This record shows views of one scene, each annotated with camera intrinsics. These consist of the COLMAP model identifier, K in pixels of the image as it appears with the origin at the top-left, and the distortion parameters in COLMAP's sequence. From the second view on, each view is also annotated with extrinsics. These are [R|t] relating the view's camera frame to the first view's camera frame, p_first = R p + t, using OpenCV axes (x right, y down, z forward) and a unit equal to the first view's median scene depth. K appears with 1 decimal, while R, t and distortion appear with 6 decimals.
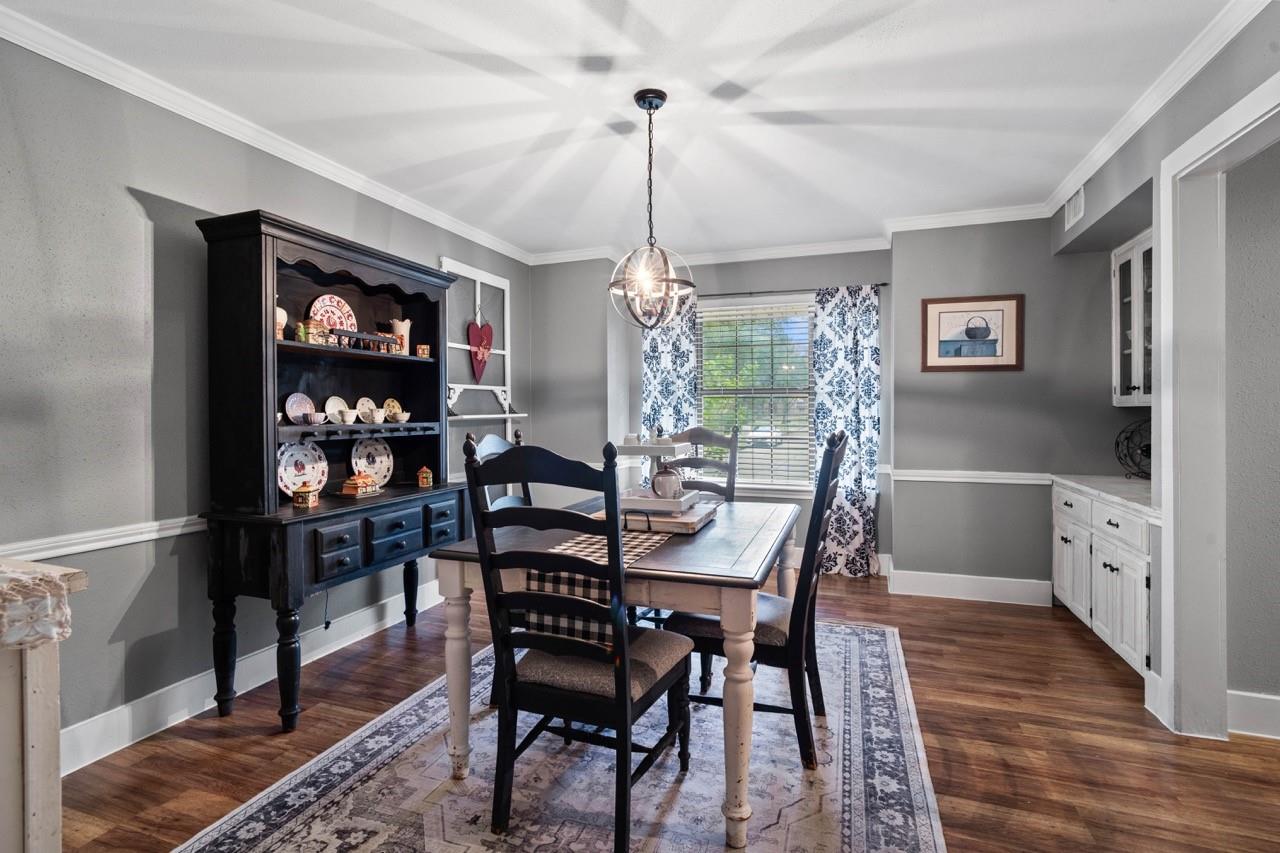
lens RADIAL K [[607.8, 0, 636.8], [0, 607.8, 408.2], [0, 0, 1]] dist [-0.011383, 0.004136]
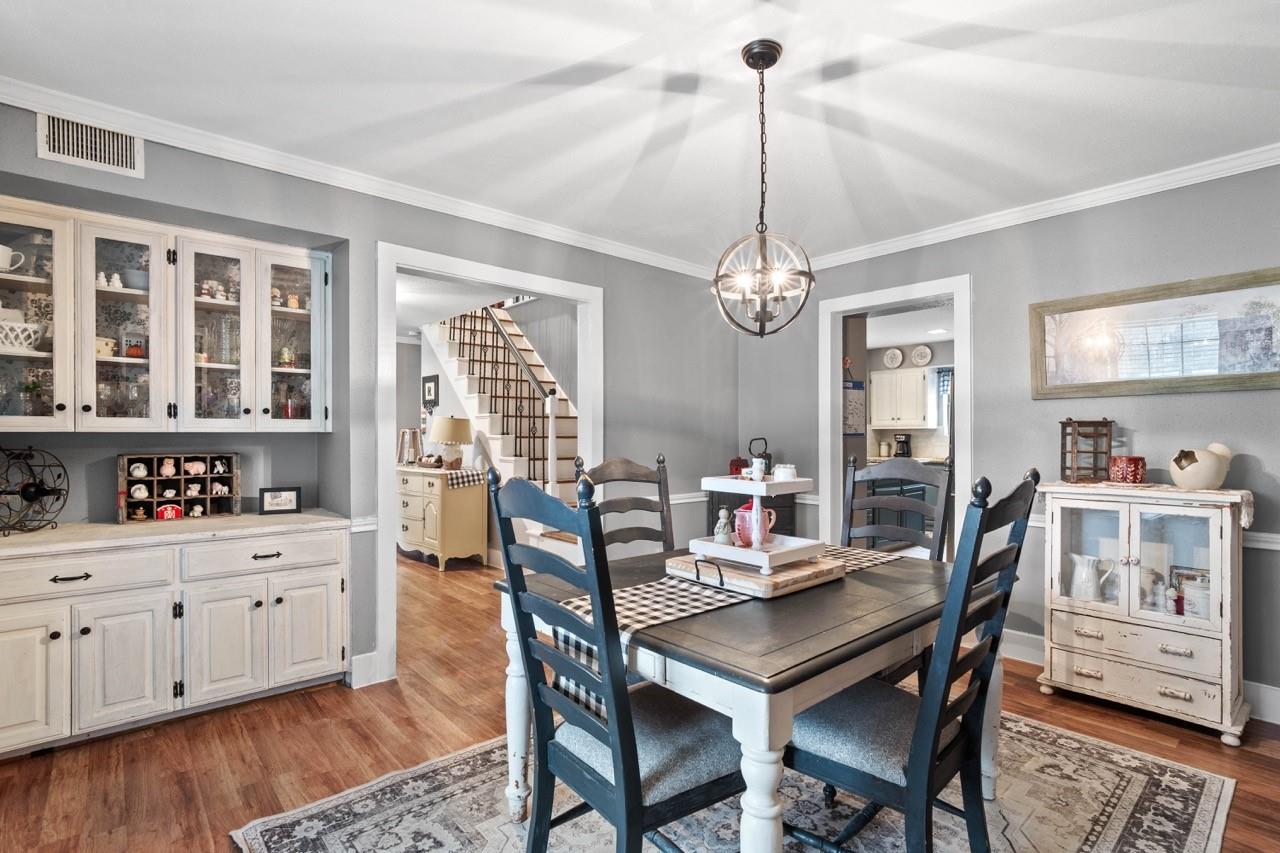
lens RADIAL K [[621.5, 0, 642.6], [0, 621.5, 435.9], [0, 0, 1]] dist [-0.001145, 0.000420]
pose [[-0.880212, 0.002499, 0.474575, -0.187583], [0.000823, 0.999993, -0.003738, 0.005158], [-0.474581, -0.002900, -0.880207, 1.470026]]
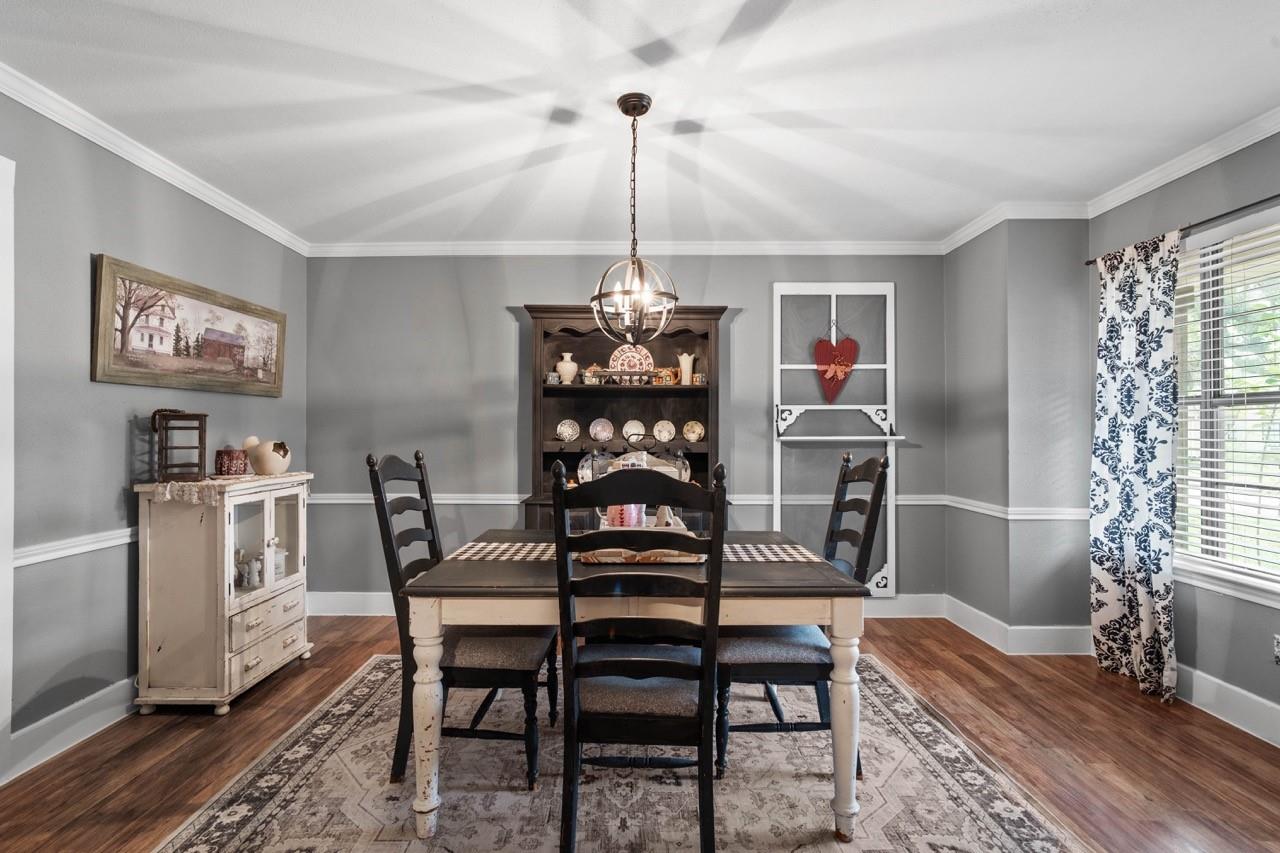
lens RADIAL K [[605.4, 0, 629.6], [0, 605.4, 427.3], [0, 0, 1]] dist [-0.009049, 0.000923]
pose [[0.342581, -0.003423, -0.939482, 0.738342], [-0.001315, 0.999991, -0.004123, 0.001164], [0.939487, 0.002648, 0.342574, 0.543045]]
